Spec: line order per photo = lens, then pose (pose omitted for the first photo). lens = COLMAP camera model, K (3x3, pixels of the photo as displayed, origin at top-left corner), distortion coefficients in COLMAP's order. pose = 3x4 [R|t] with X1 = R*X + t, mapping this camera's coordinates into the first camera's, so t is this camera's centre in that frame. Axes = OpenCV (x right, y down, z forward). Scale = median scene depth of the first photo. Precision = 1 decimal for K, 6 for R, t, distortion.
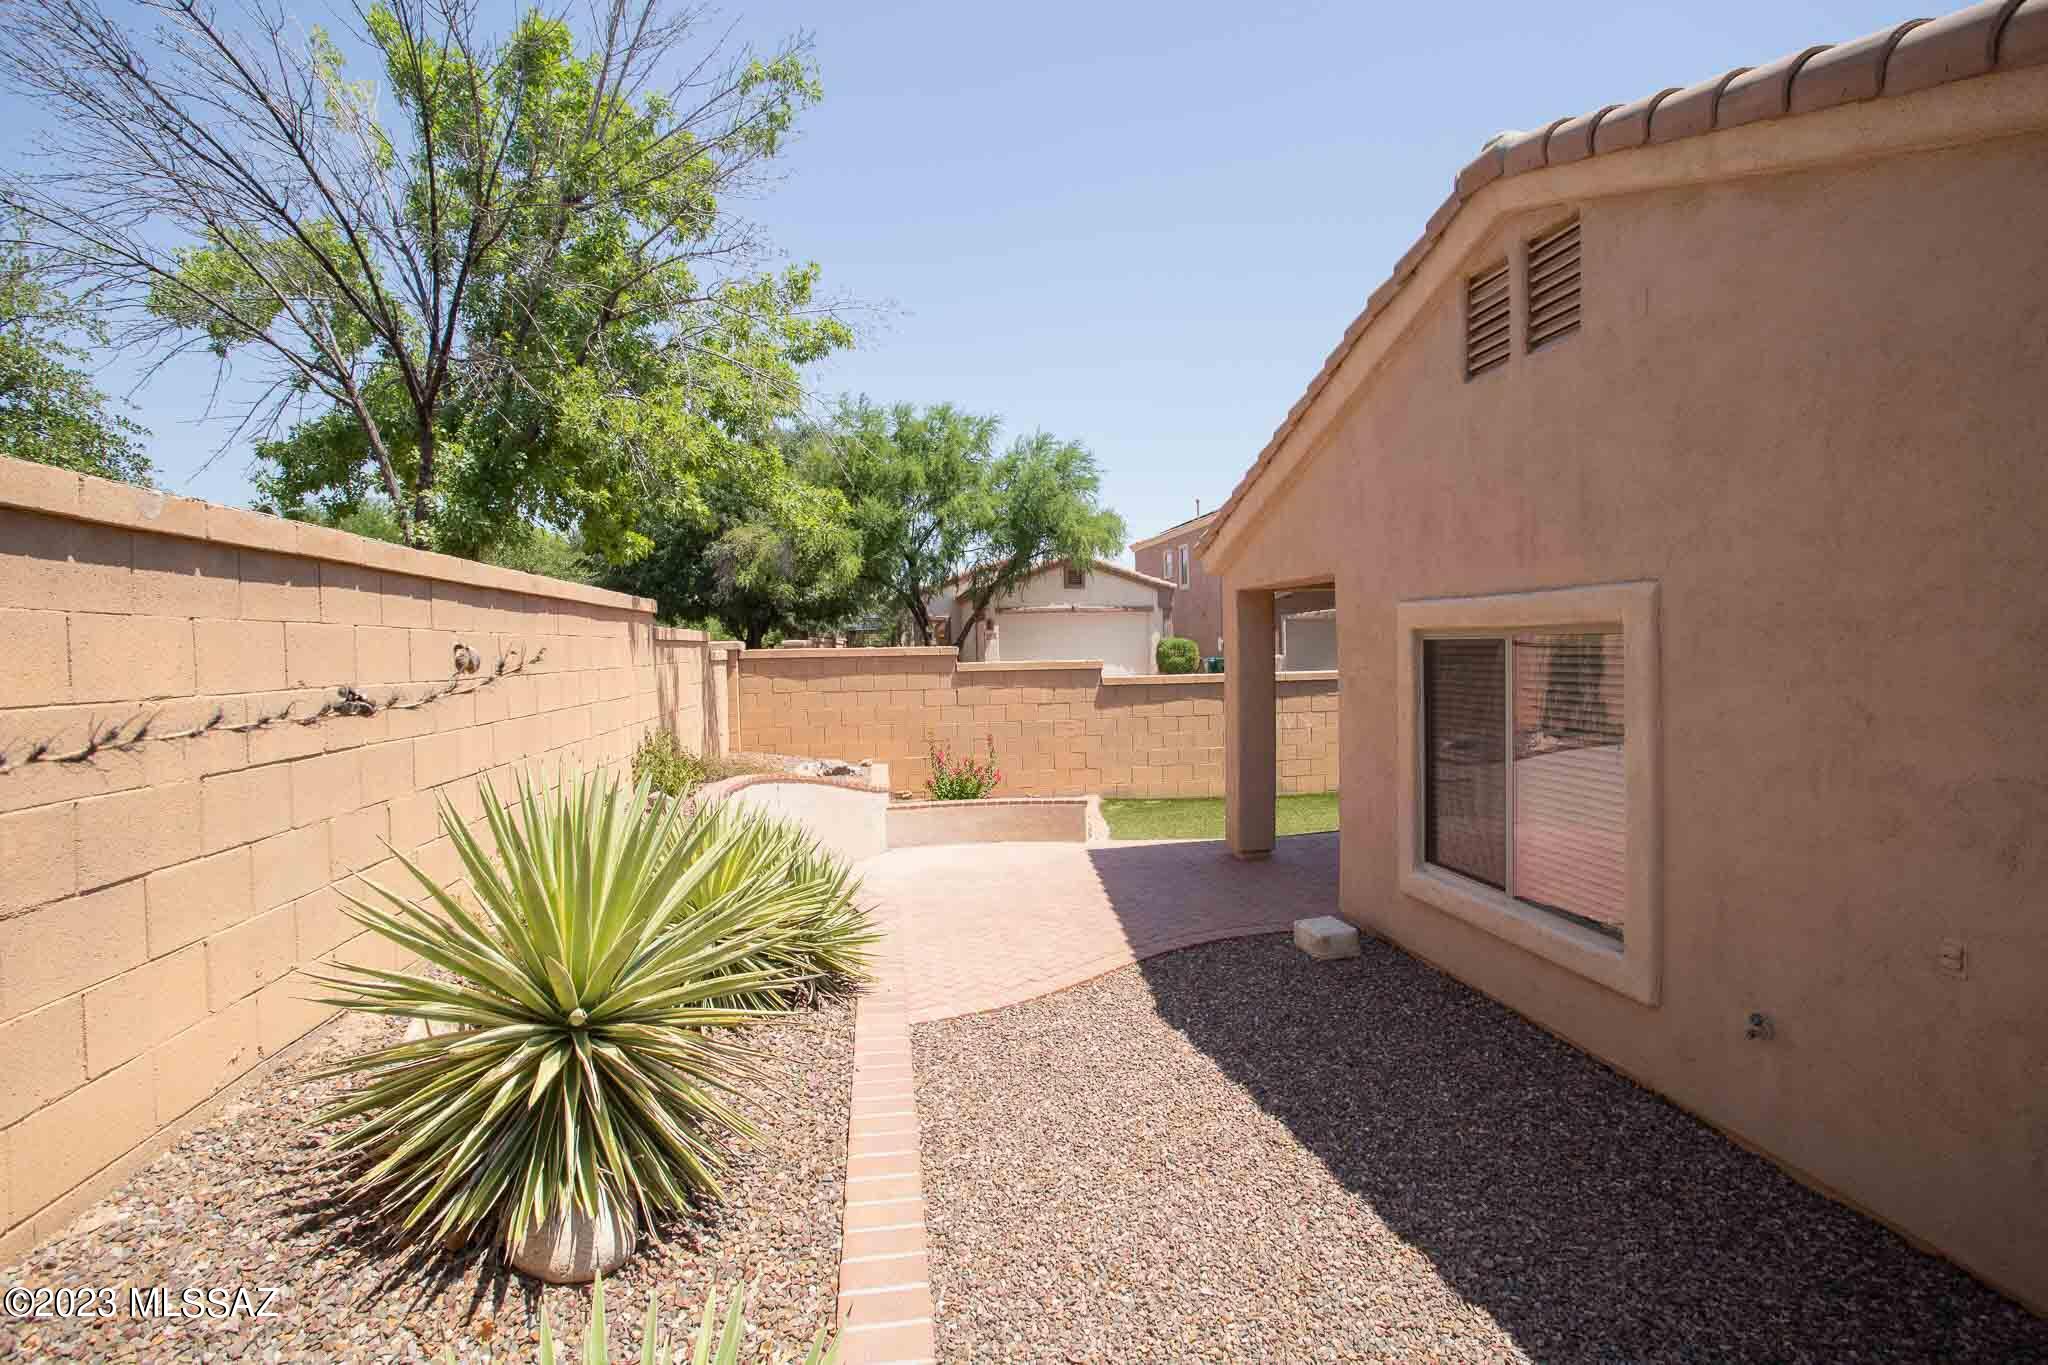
lens RADIAL K [[1000.6, 0, 1027.0], [0, 1000.6, 672.5], [0, 0, 1]] dist [-0.077723, 0.037165]
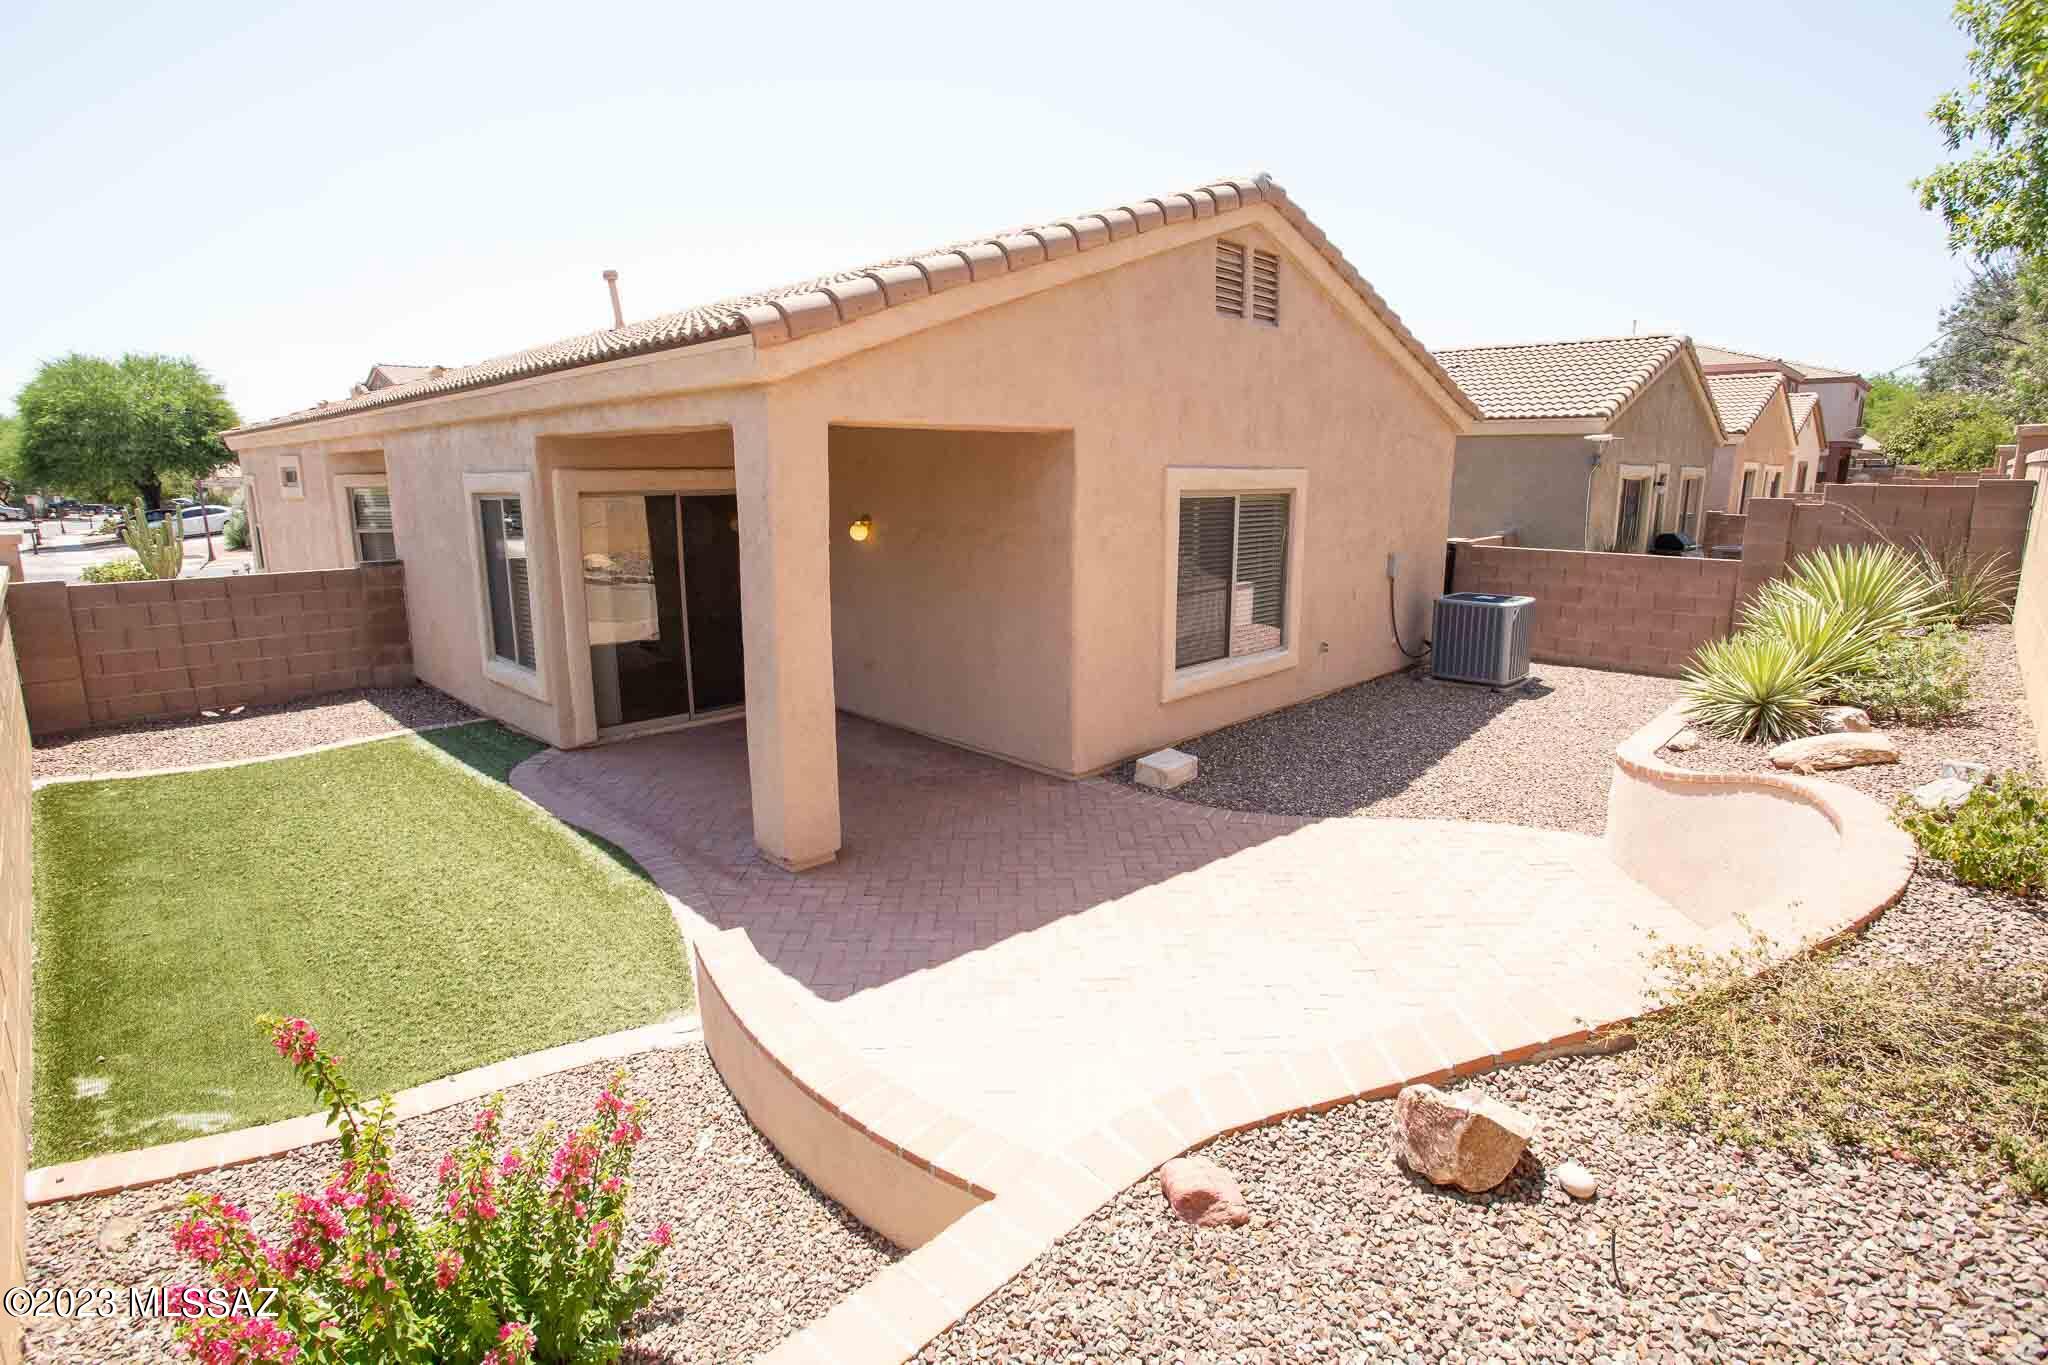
lens RADIAL K [[973.1, 0, 1025.1], [0, 973.1, 659.9], [0, 0, 1]] dist [-0.014183, -0.000012]
pose [[-0.604094, -0.126399, 0.786825, -0.248566], [0.036364, 0.981941, 0.185662, -0.034714], [-0.796083, 0.140769, -0.588588, 0.970437]]
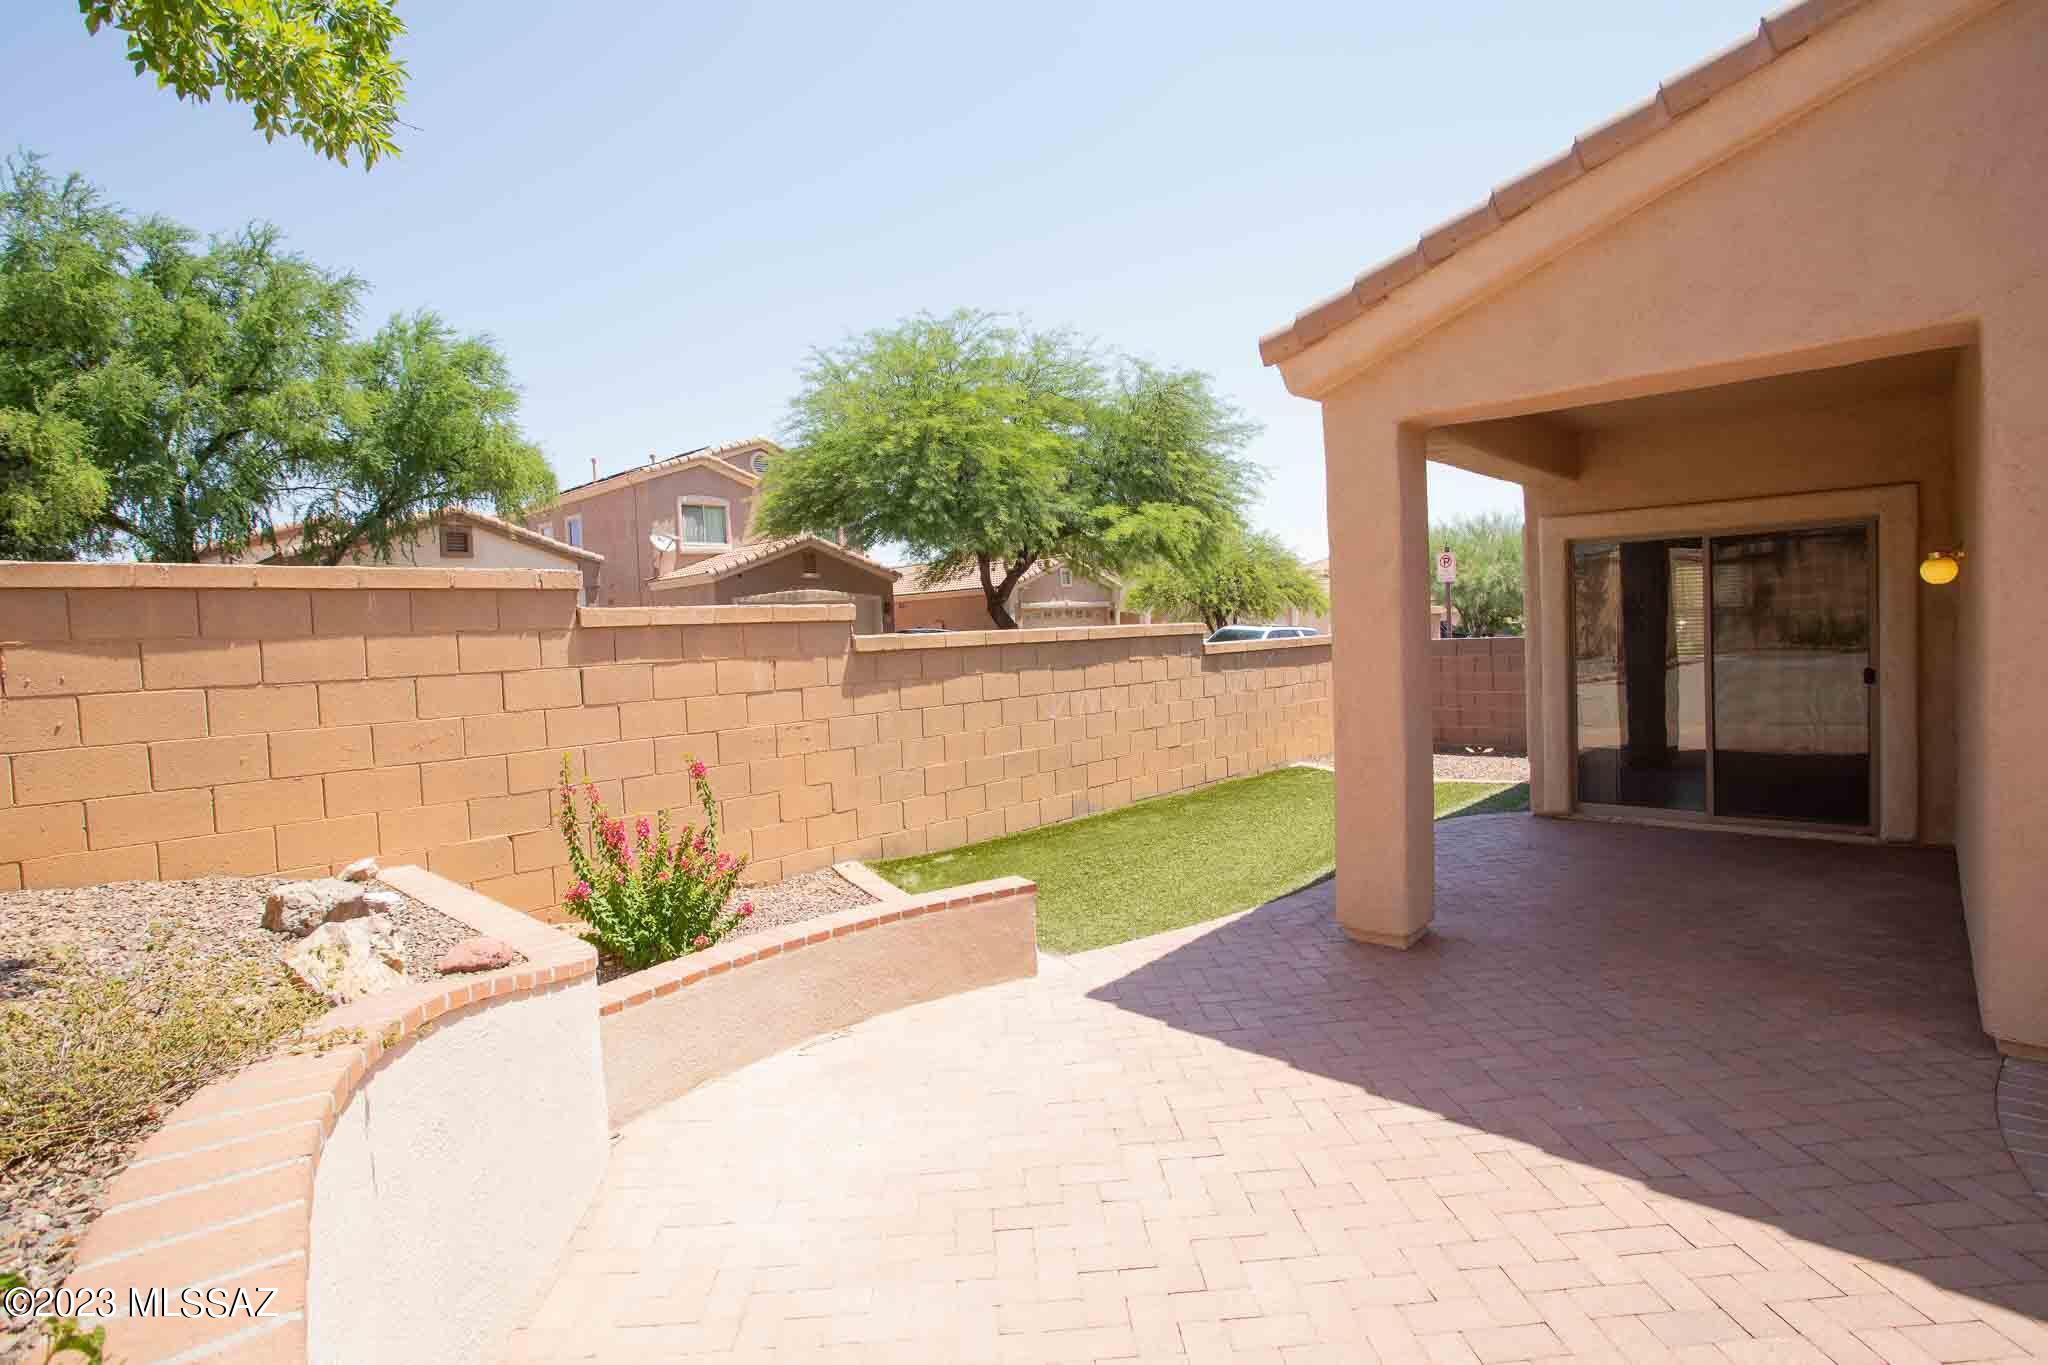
lens RADIAL K [[985.4, 0, 1024.0], [0, 985.4, 682.5], [0, 0, 1]] dist [-0.098591, 0.034212]
pose [[0.771020, -0.049751, 0.634864, -0.189369], [0.049155, 0.998619, 0.018559, 0.024631], [-0.634911, 0.016897, 0.772401, 0.571435]]
